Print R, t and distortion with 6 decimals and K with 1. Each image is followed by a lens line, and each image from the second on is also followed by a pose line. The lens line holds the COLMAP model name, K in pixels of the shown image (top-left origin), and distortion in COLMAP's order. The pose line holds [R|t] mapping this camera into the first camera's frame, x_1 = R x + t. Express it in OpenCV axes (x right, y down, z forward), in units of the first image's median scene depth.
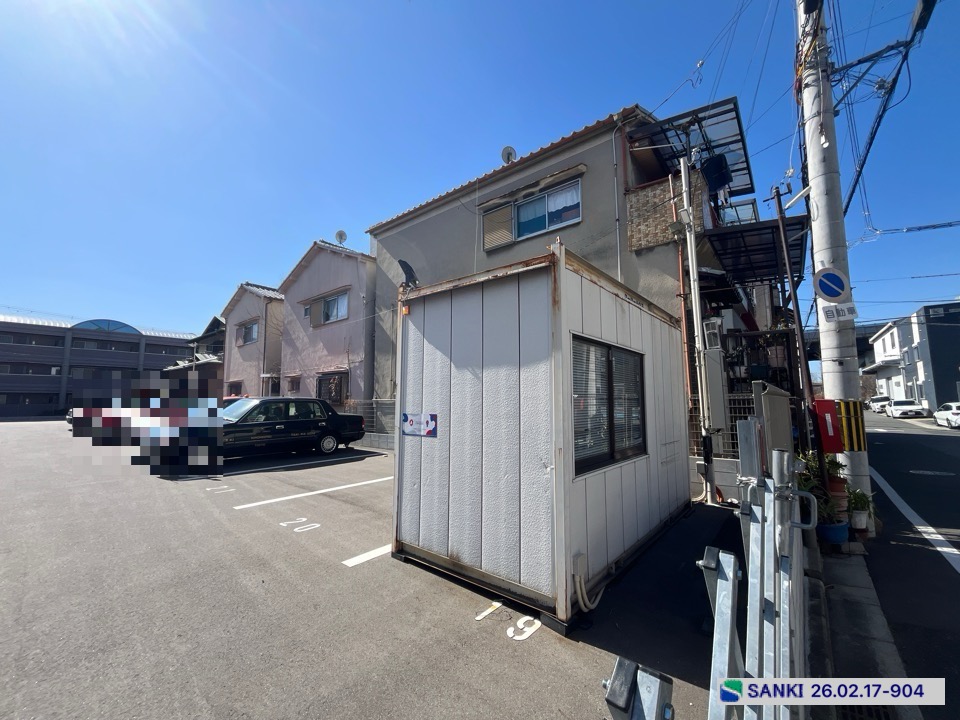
lens RADIAL K [[389.1, 0, 476.6], [0, 389.1, 361.0], [0, 0, 1]] dist [-0.002761, -0.000103]
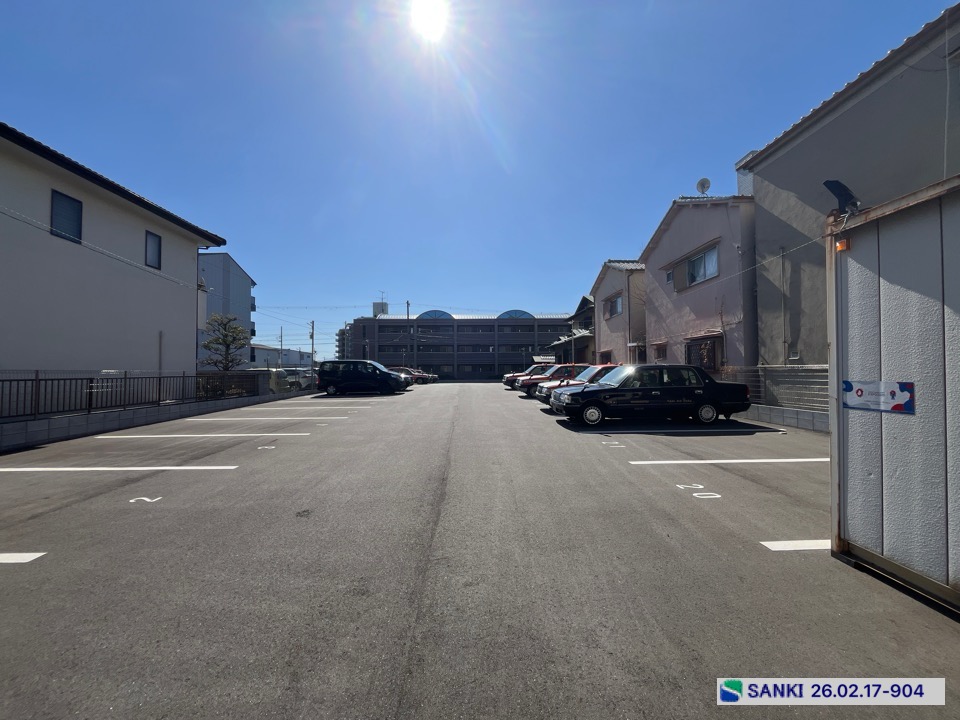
lens RADIAL K [[389.1, 0, 477.1], [0, 389.1, 360.5], [0, 0, 1]] dist [-0.002761, -0.000103]
pose [[0.652371, -0.019255, -0.757655, -0.029936], [0.079723, 0.995875, 0.043336, 0.001467], [0.753695, -0.088673, 0.651215, -0.017547]]
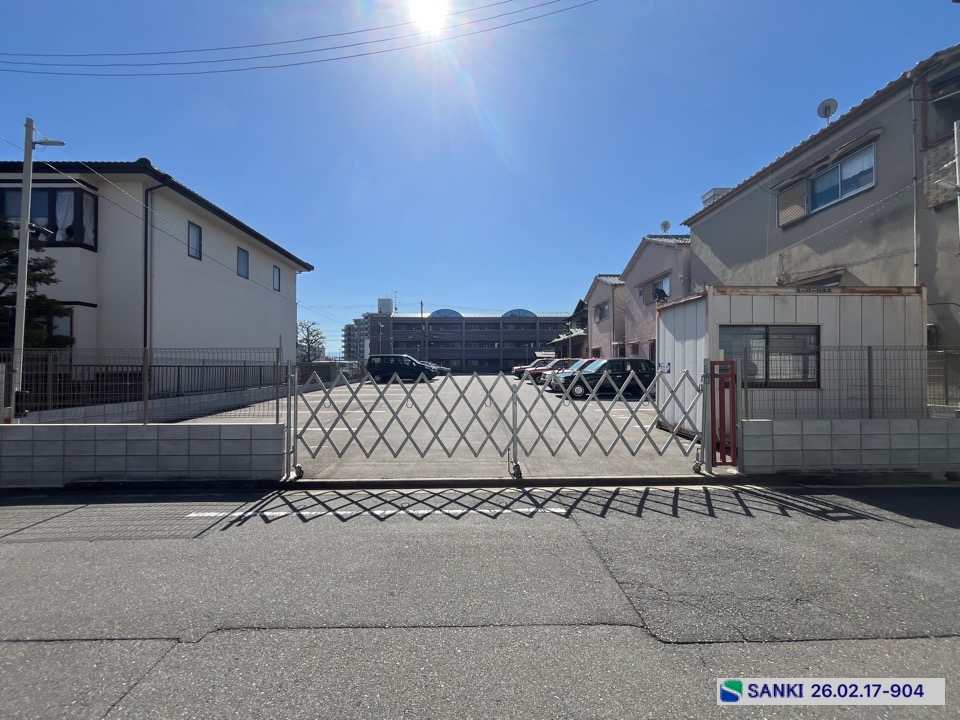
lens RADIAL K [[389.1, 0, 476.5], [0, 389.1, 358.0], [0, 0, 1]] dist [-0.002761, -0.000103]
pose [[0.651328, -0.012760, -0.758689, 0.296372], [0.077225, 0.995782, 0.049549, -0.028101], [0.754856, -0.090863, 0.649566, -0.432515]]
